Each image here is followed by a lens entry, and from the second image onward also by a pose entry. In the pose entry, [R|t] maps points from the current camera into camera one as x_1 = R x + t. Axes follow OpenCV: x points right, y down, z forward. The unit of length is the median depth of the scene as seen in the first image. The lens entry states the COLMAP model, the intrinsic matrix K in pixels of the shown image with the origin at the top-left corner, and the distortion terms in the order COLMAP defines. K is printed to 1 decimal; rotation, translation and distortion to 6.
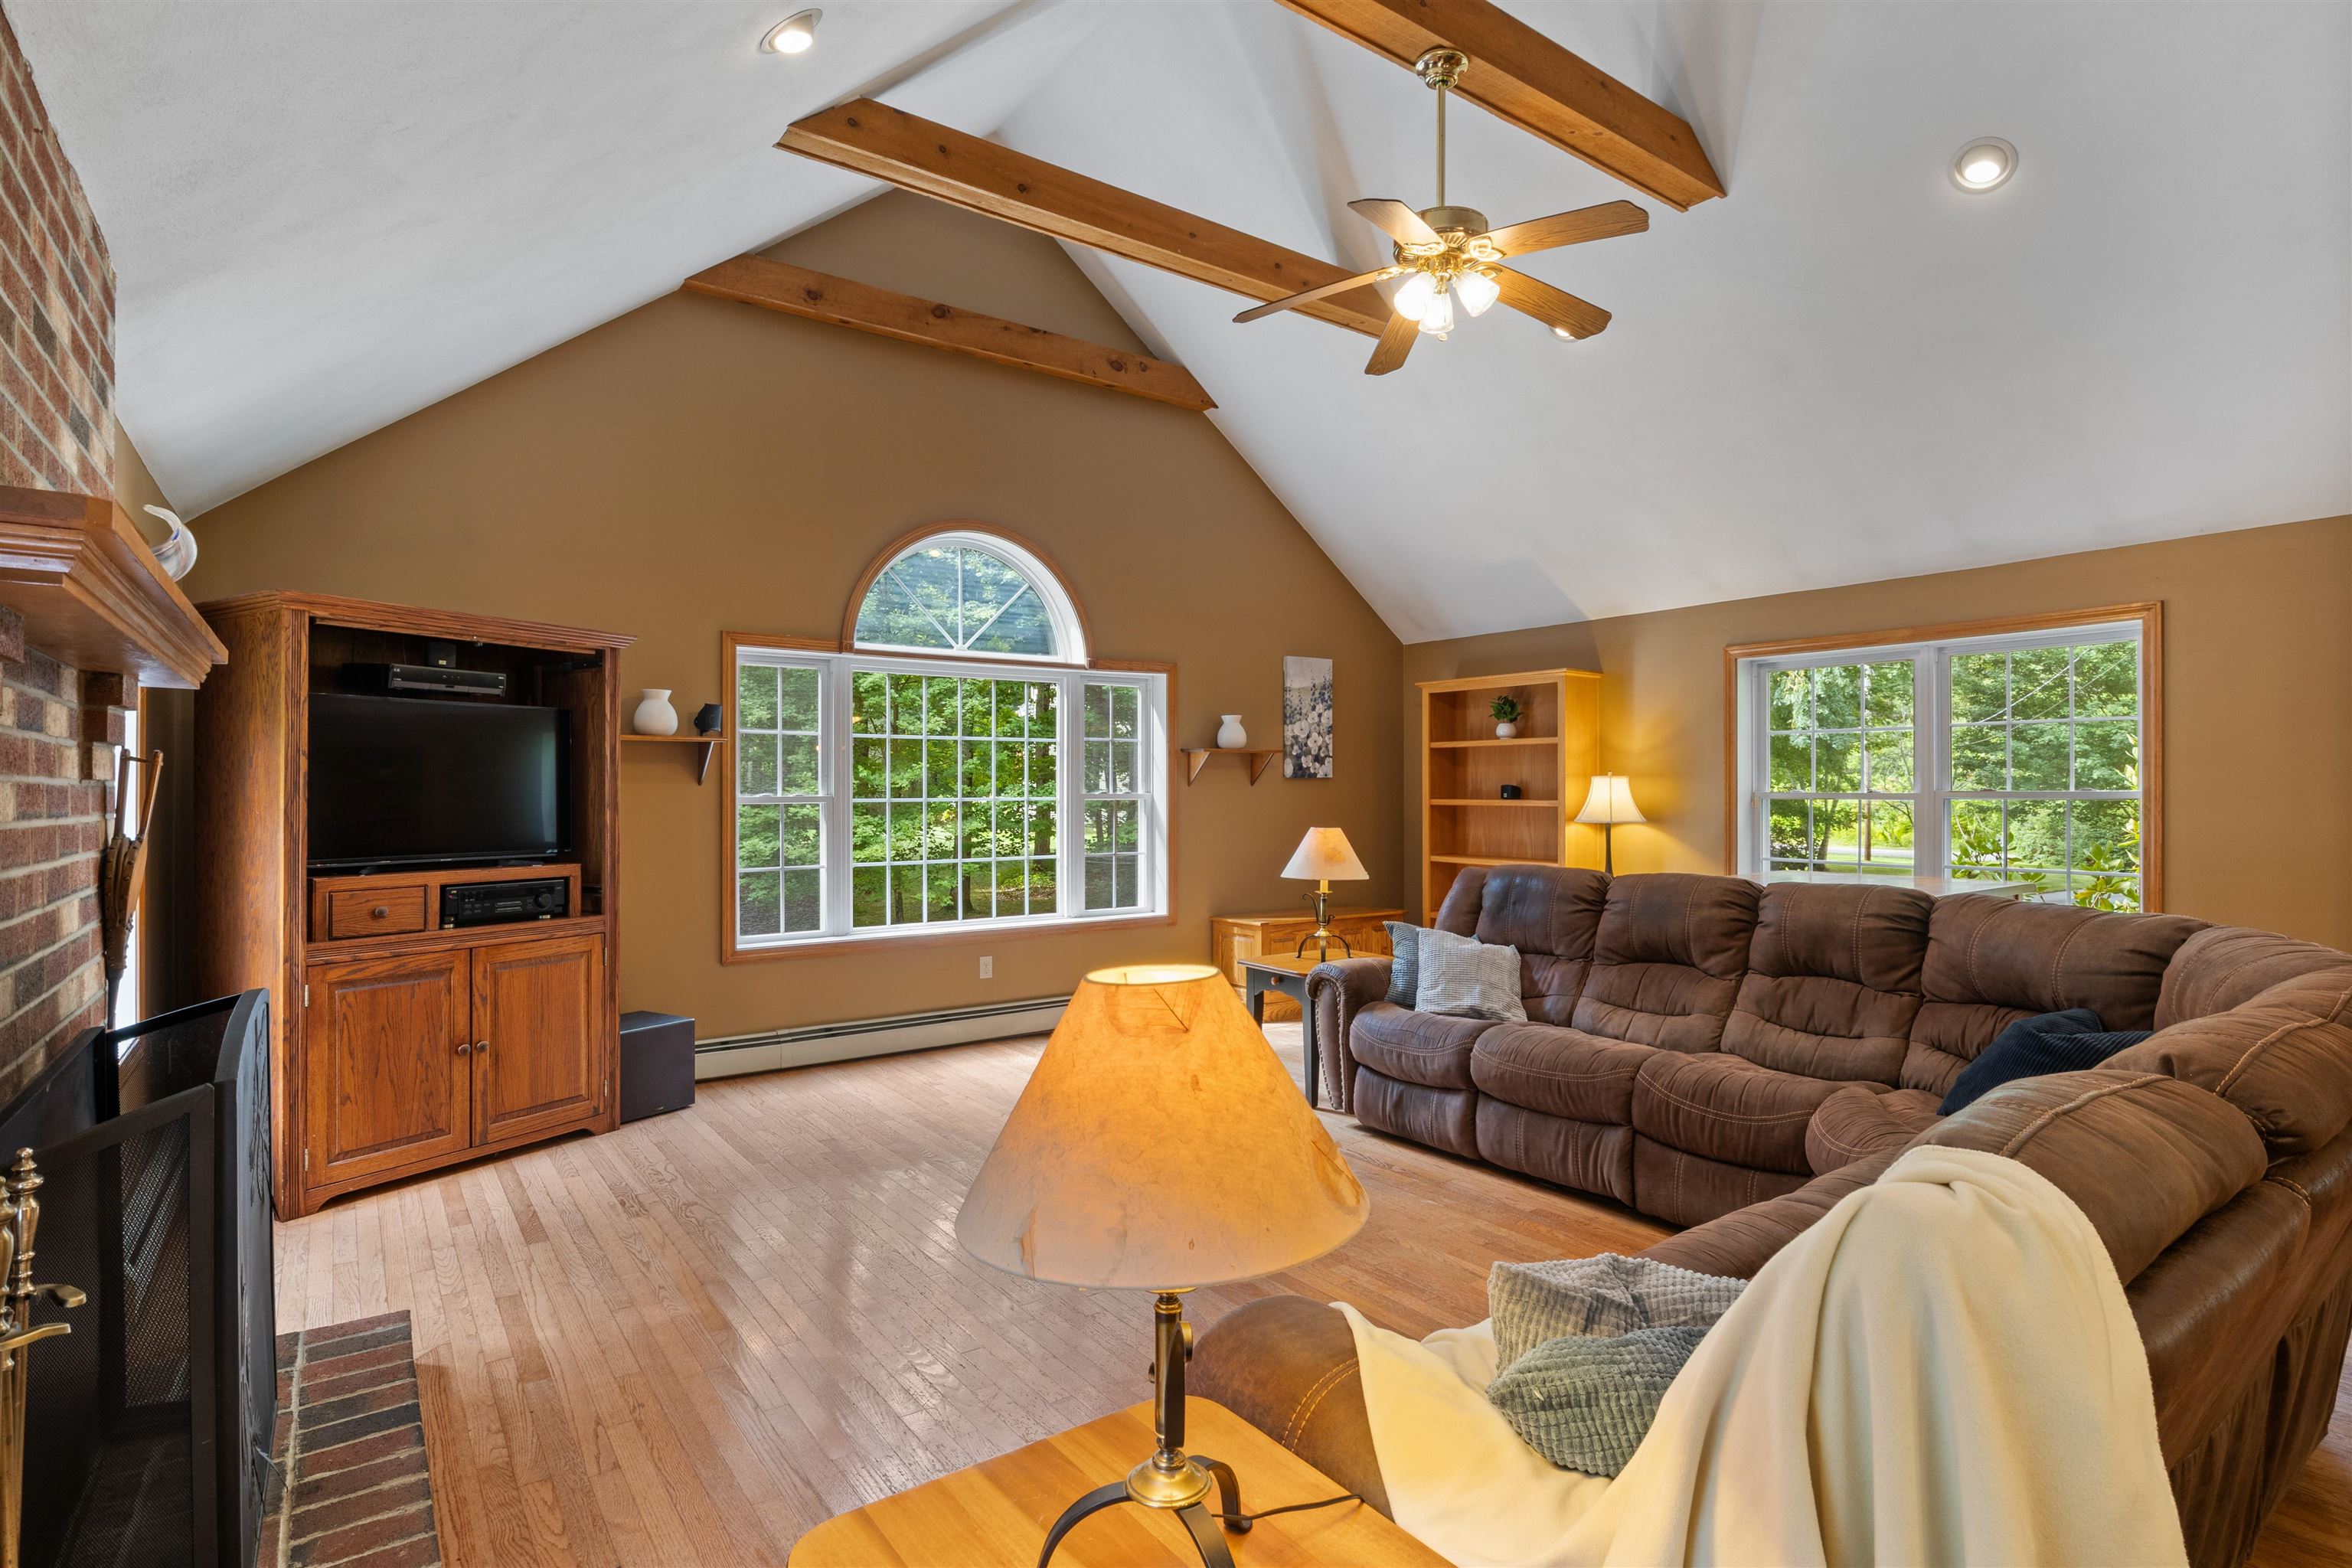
lens RADIAL K [[1170.6, 0, 1161.9], [0, 1170.6, 775.0], [0, 0, 1]] dist [-0.000377, 0.000292]
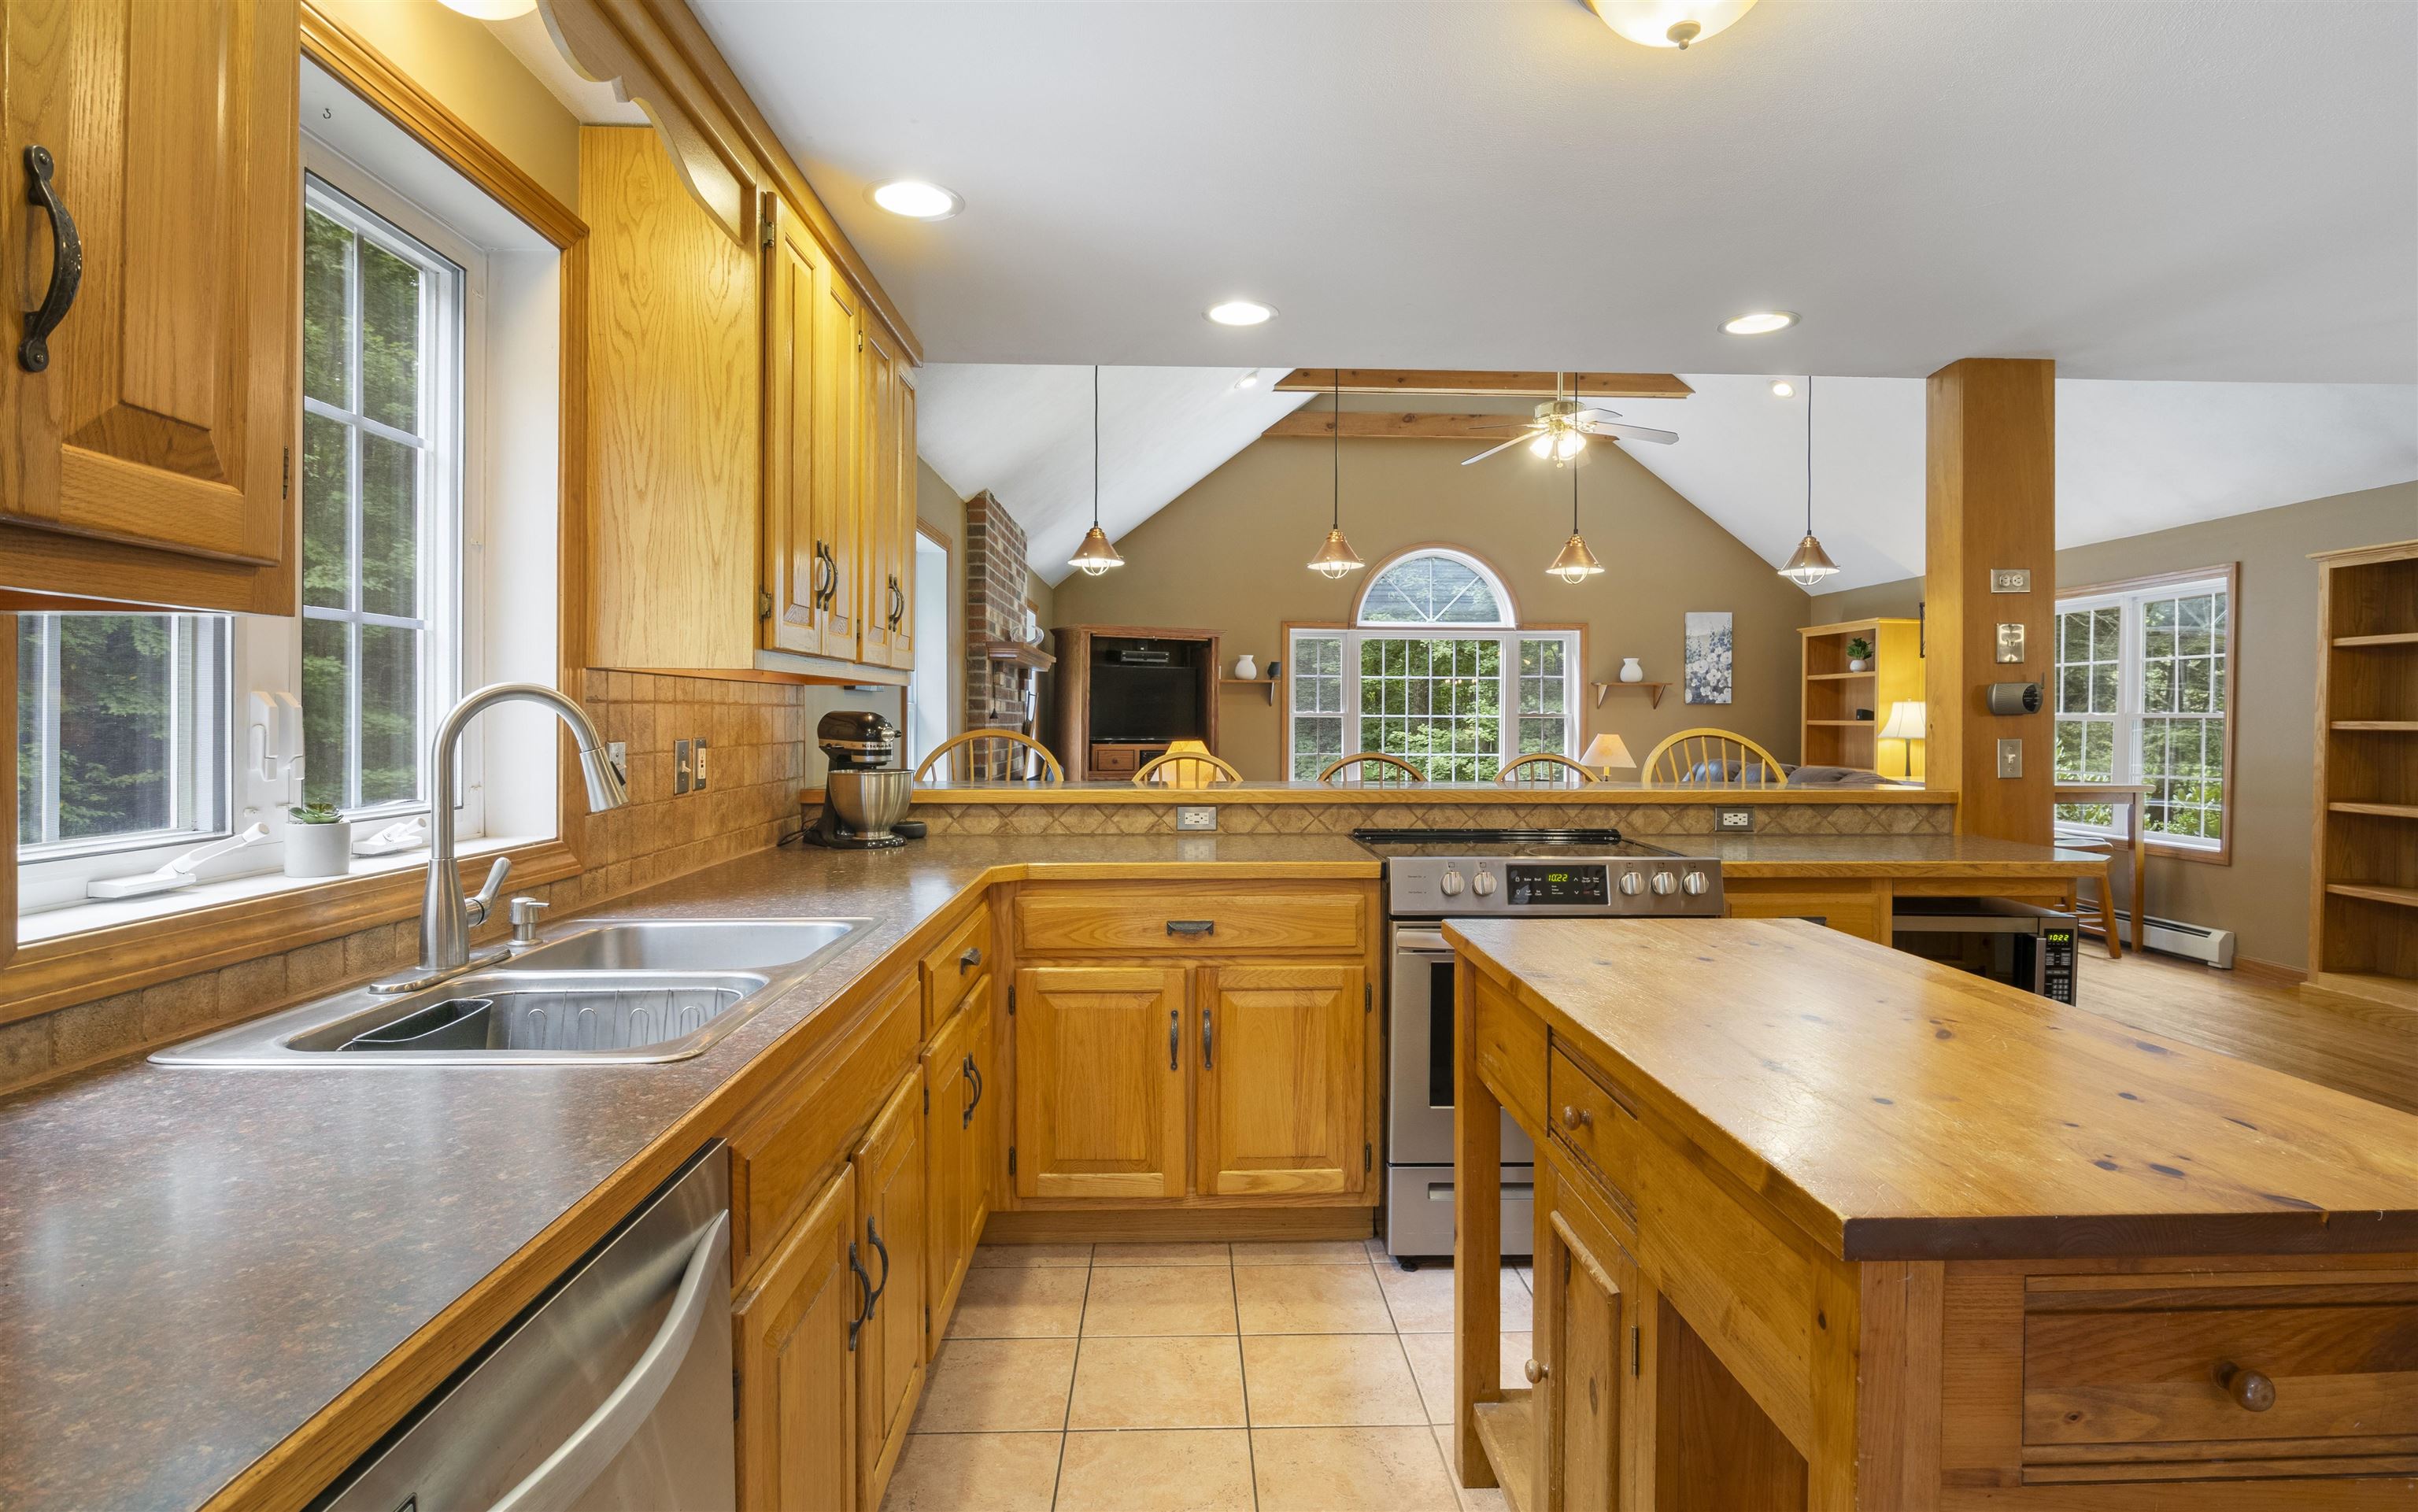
lens RADIAL K [[1220.0, 0, 1182.6], [0, 1220.0, 724.3], [0, 0, 1]] dist [-0.015960, 0.001855]
pose [[0.816207, 0.010750, -0.577660, 0.488612], [-0.000616, 0.999843, 0.017736, 0.002610], [0.577760, -0.014121, 0.816085, -0.522739]]
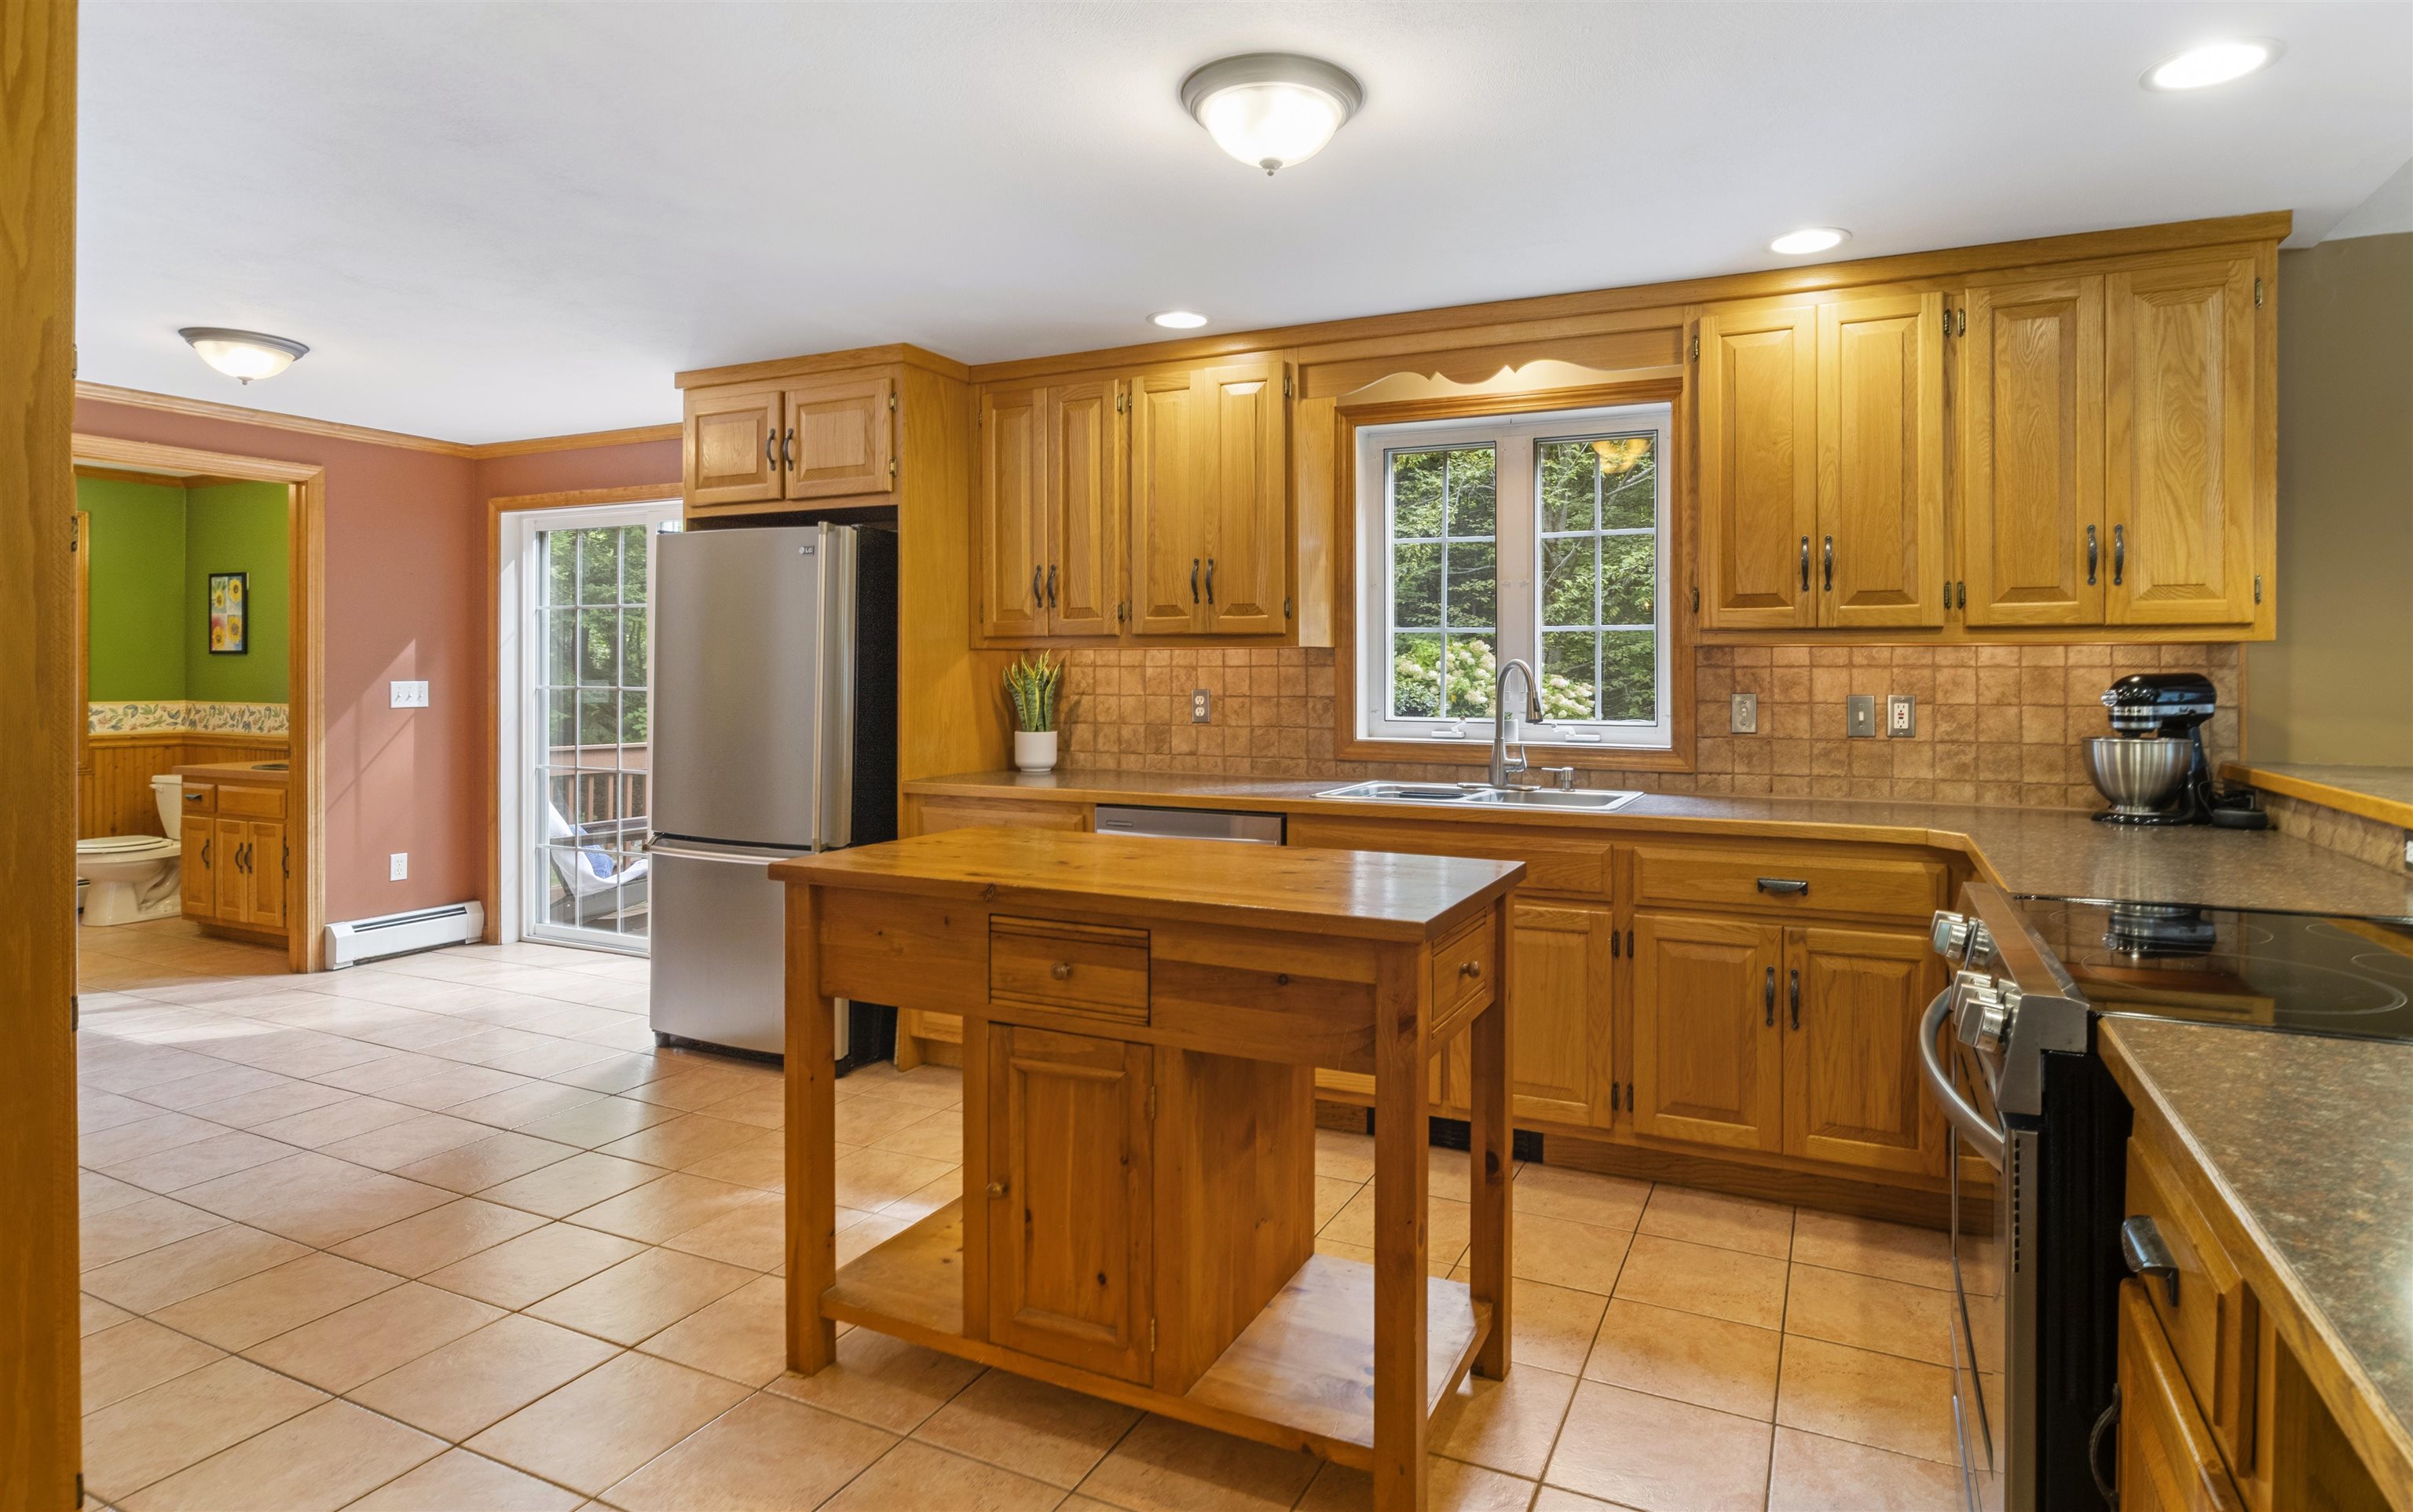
lens RADIAL K [[1217.5, 0, 1285.6], [0, 1217.5, 674.7], [0, 0, 1]] dist [-0.015960, 0.001855]
pose [[-0.863696, 0.003606, -0.503999, 0.593798], [0.005292, 0.999984, -0.001914, 0.005864], [0.503985, -0.004320, -0.863702, 0.038326]]
